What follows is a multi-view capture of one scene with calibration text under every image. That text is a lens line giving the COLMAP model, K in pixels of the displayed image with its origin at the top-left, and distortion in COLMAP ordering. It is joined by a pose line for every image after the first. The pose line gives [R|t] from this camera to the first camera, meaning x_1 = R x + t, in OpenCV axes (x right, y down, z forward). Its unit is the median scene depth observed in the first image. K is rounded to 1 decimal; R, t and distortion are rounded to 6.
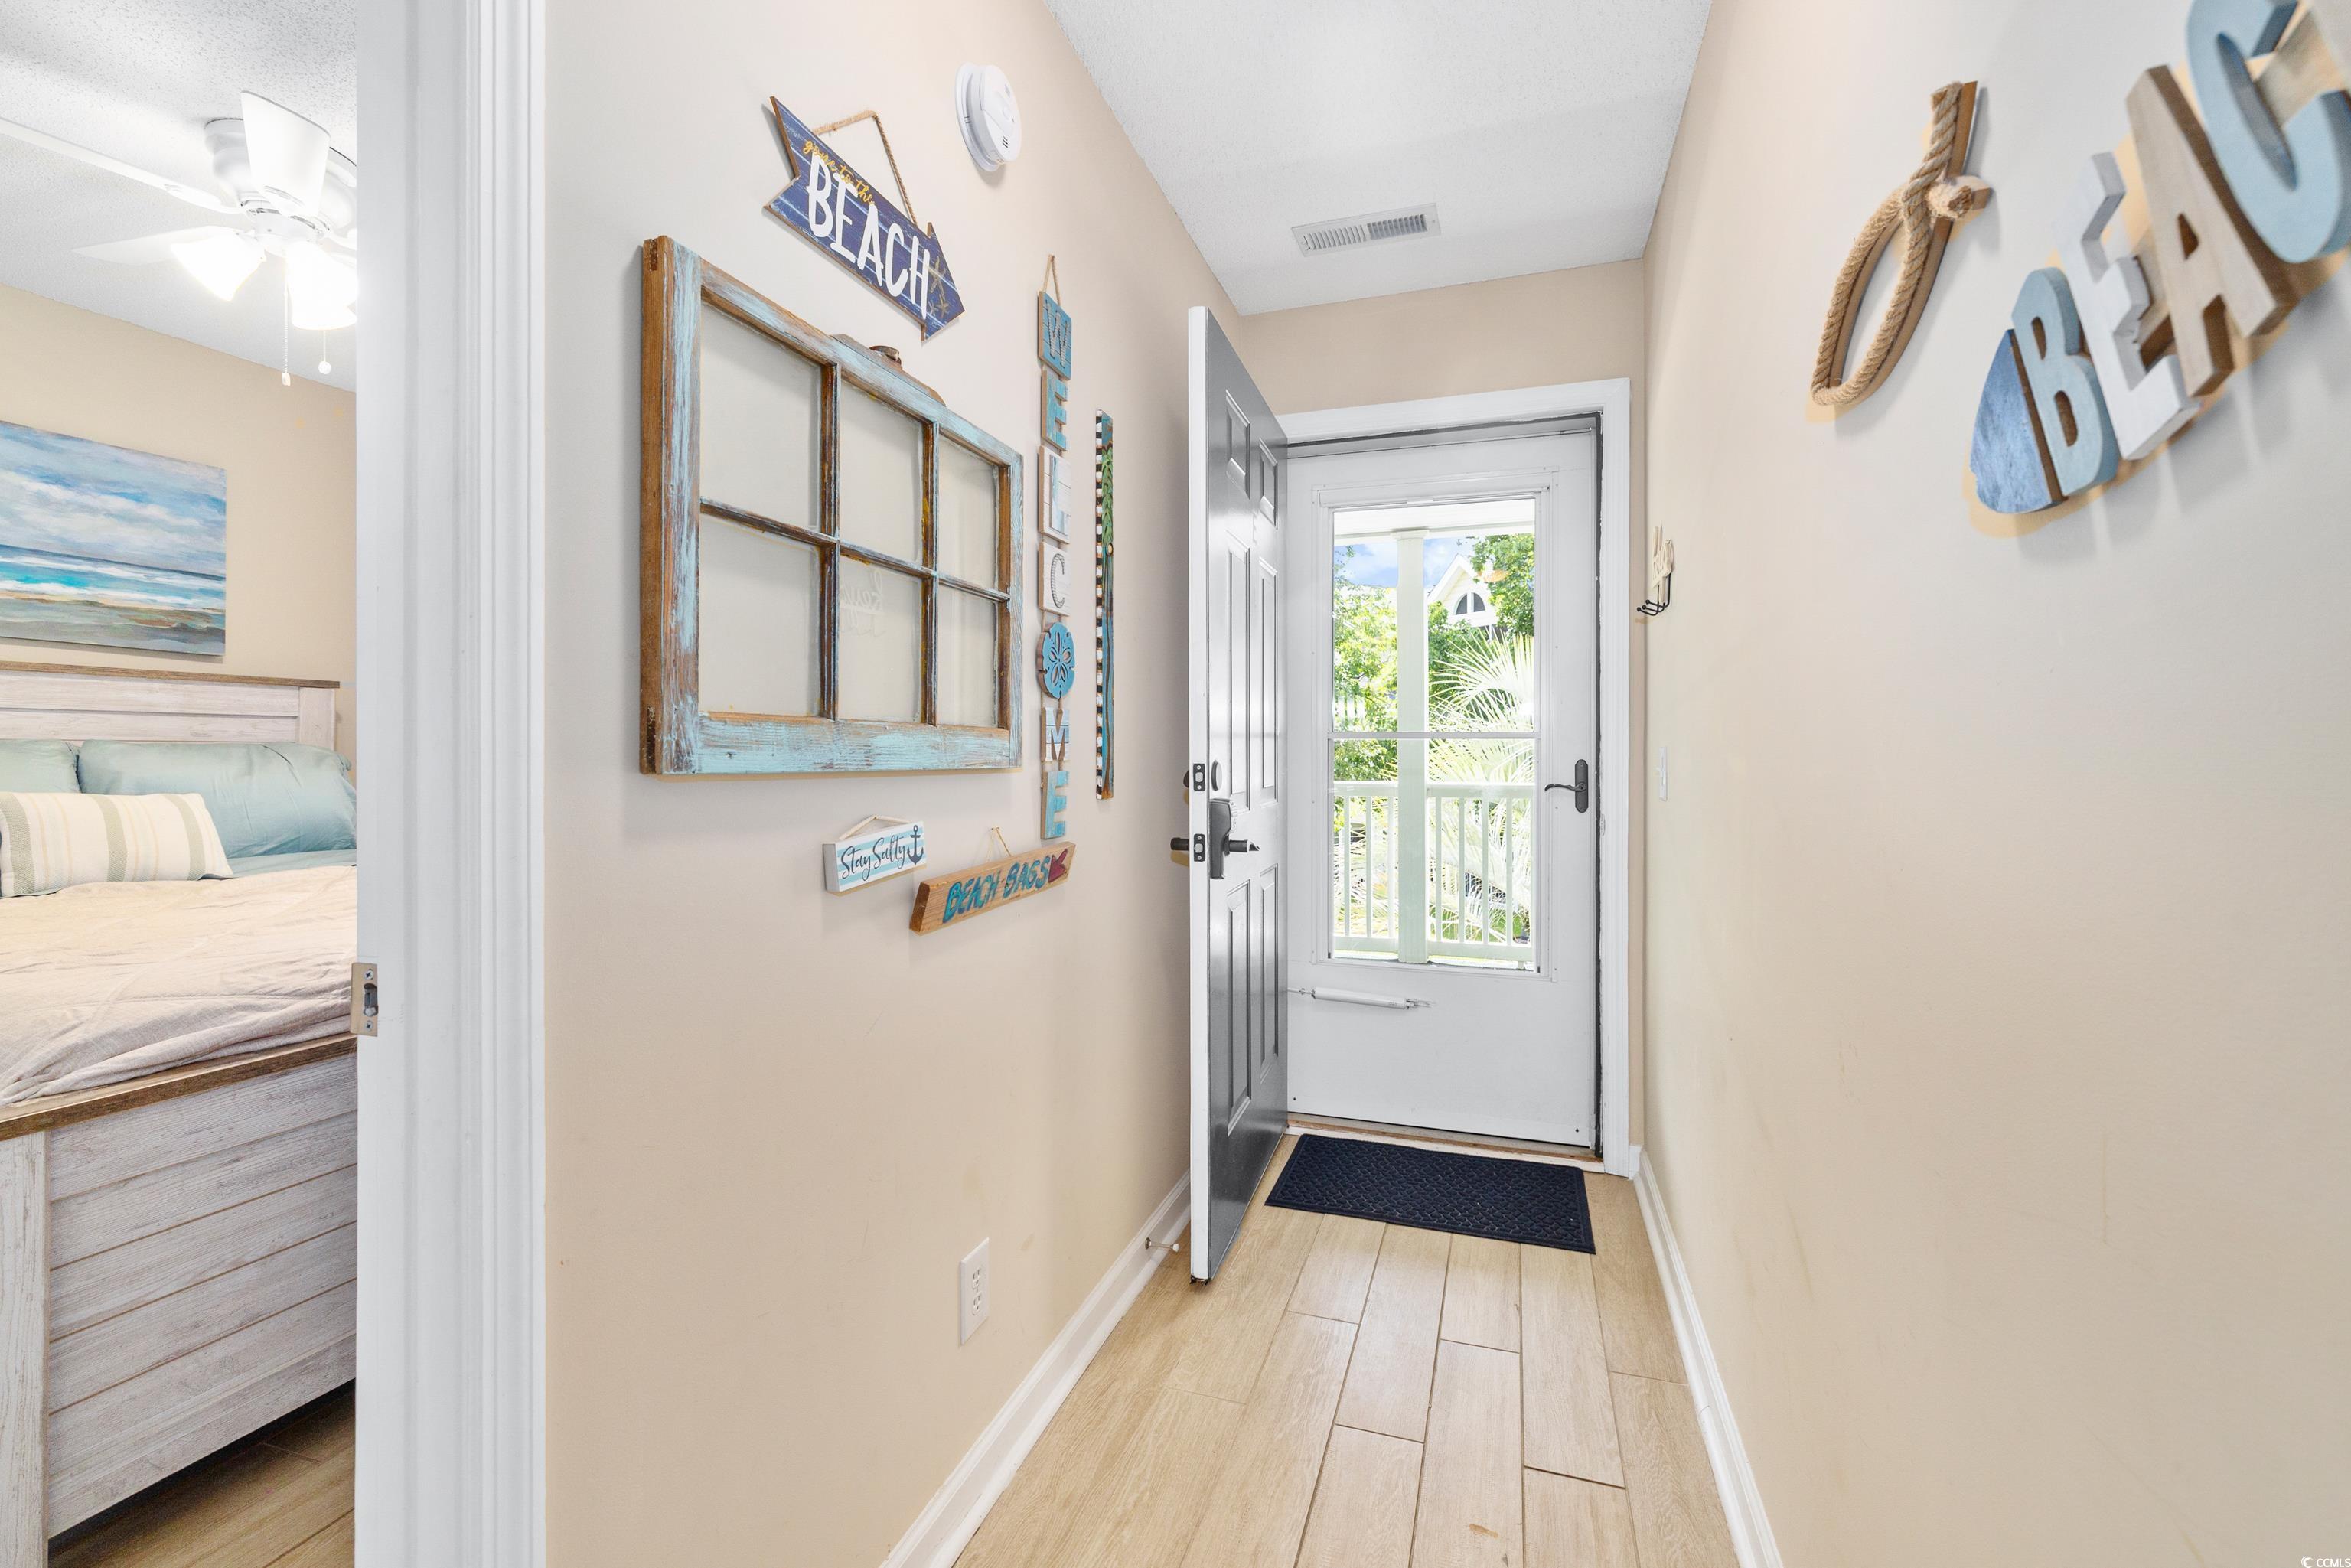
lens RADIAL K [[1001.4, 0, 1183.7], [0, 1001.4, 758.8], [0, 0, 1]] dist [0.001189, 0.000071]
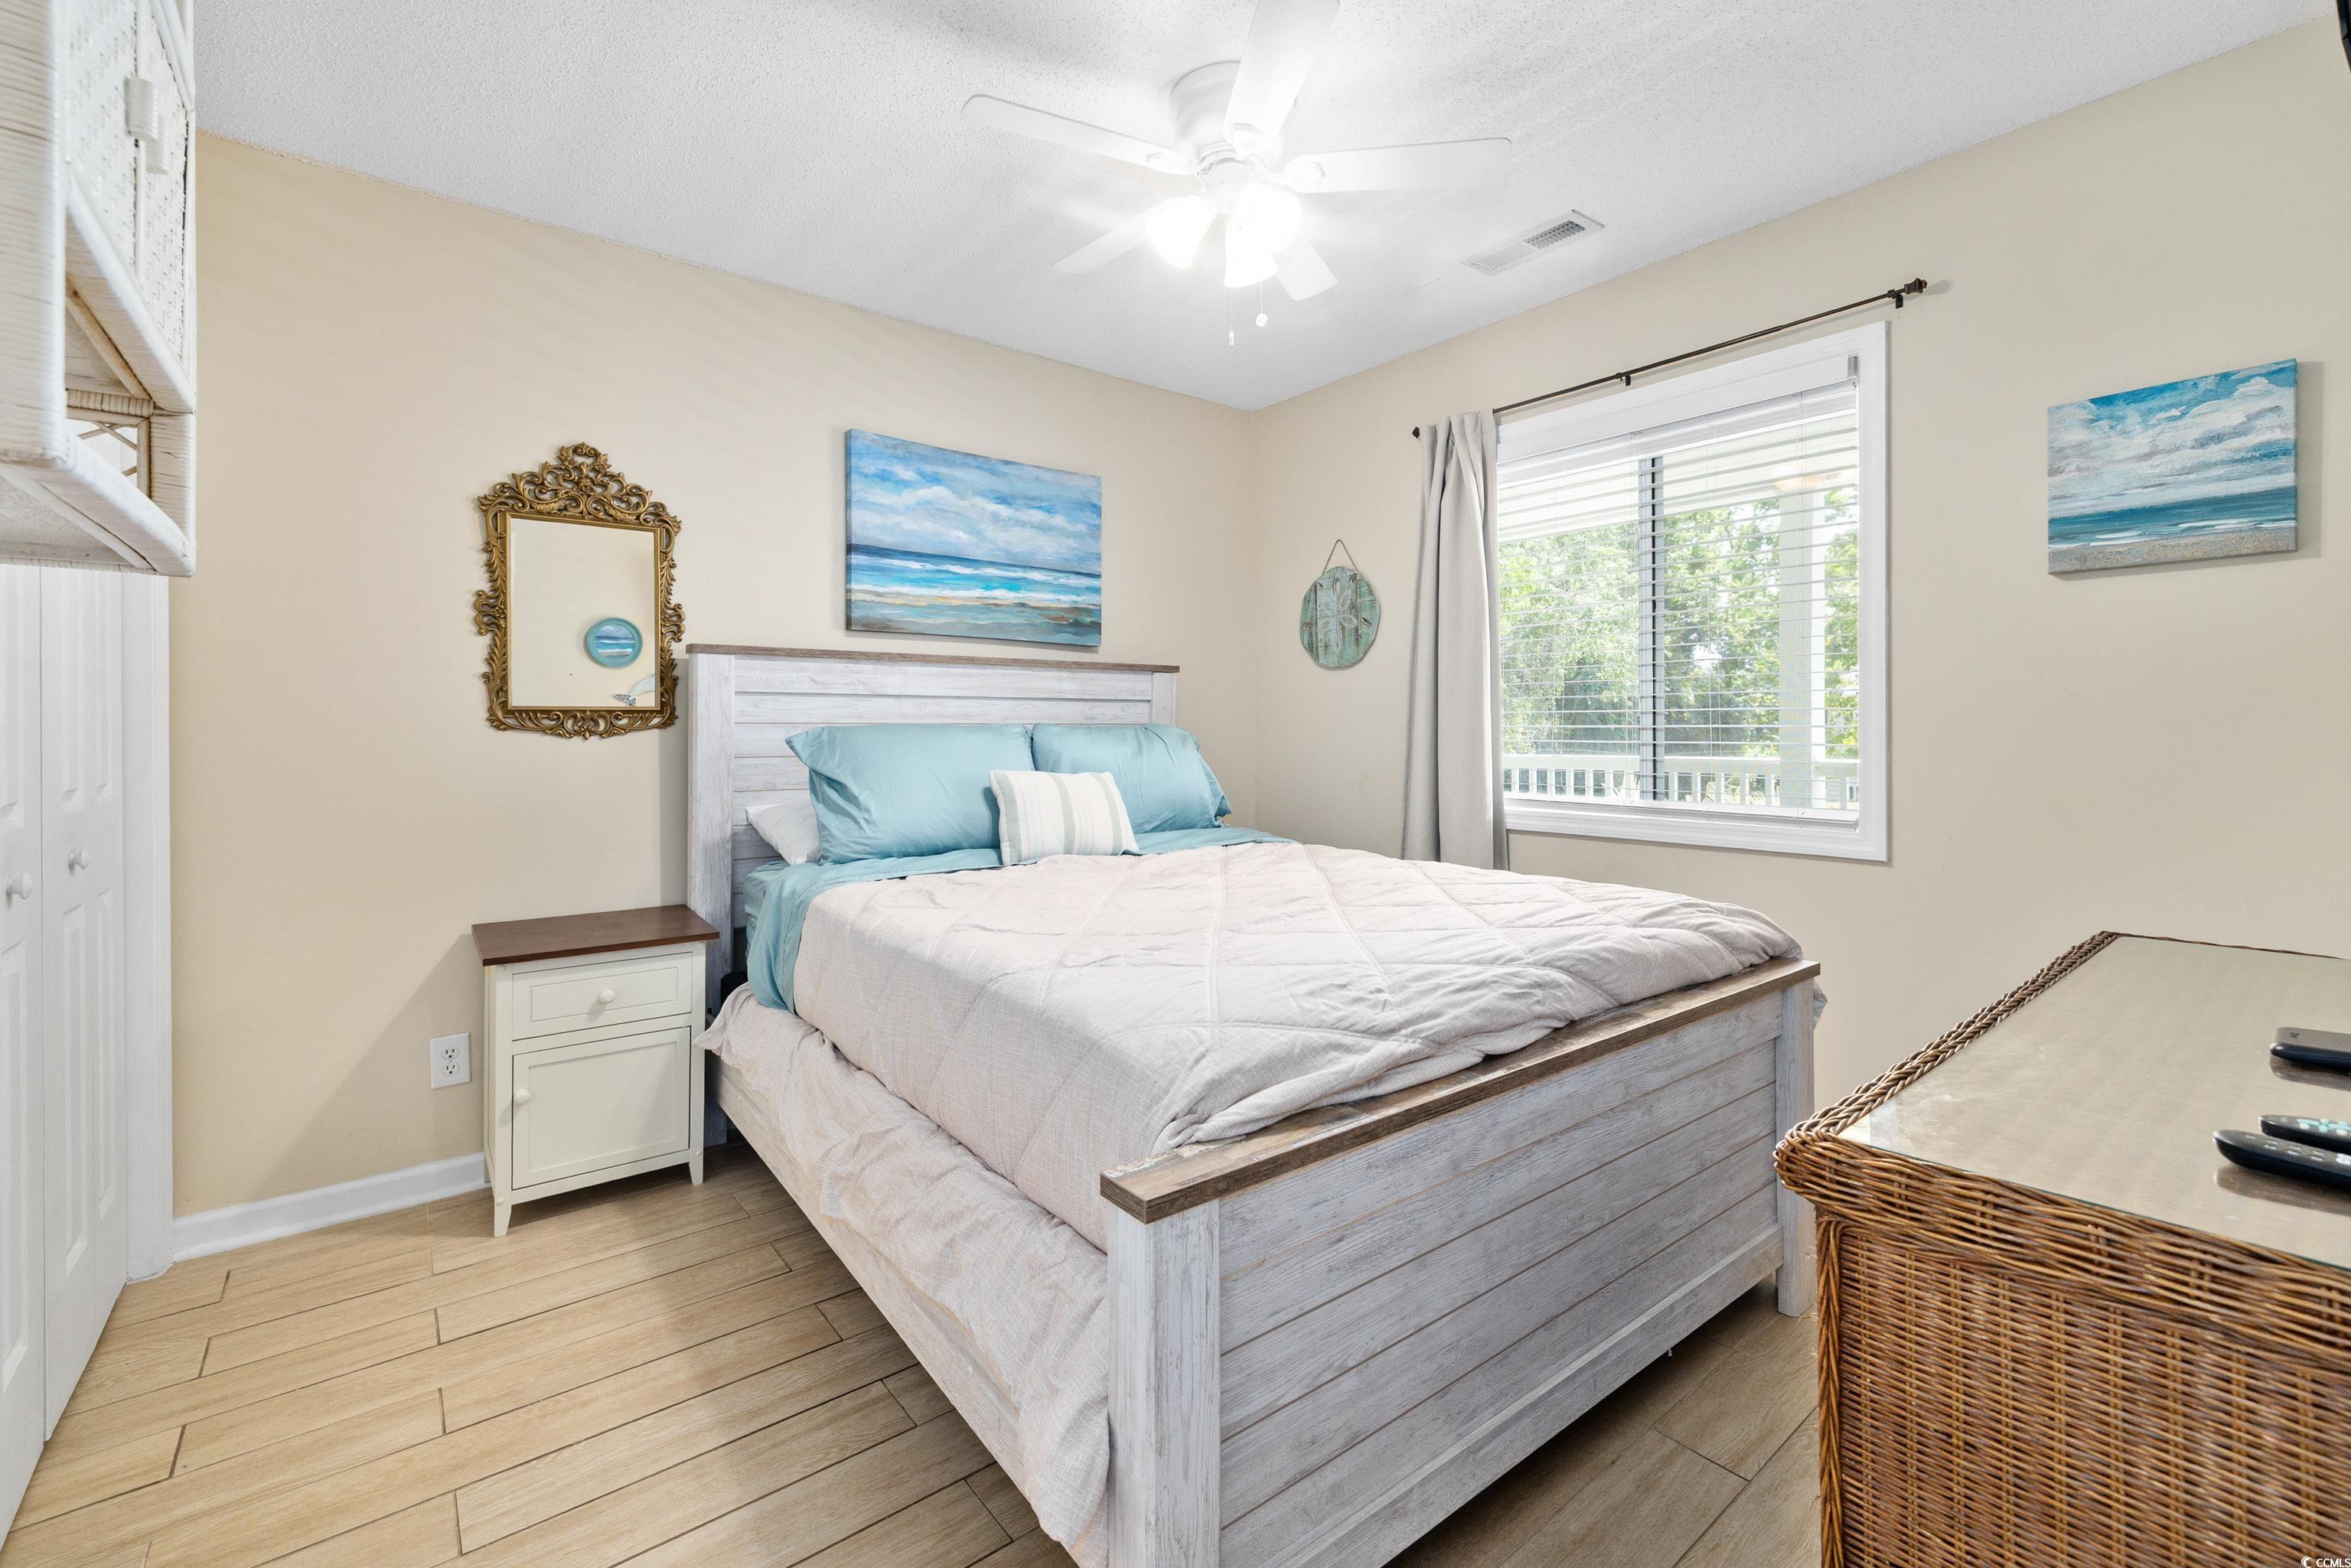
lens RADIAL K [[1006.7, 0, 1172.6], [0, 1006.7, 739.7], [0, 0, 1]] dist [0.000331, 0.000251]
pose [[0.836563, -0.002741, -0.547863, -0.321507], [0.003994, 0.999991, 0.001097, -0.001157], [0.547855, -0.003106, 0.836567, 0.131821]]
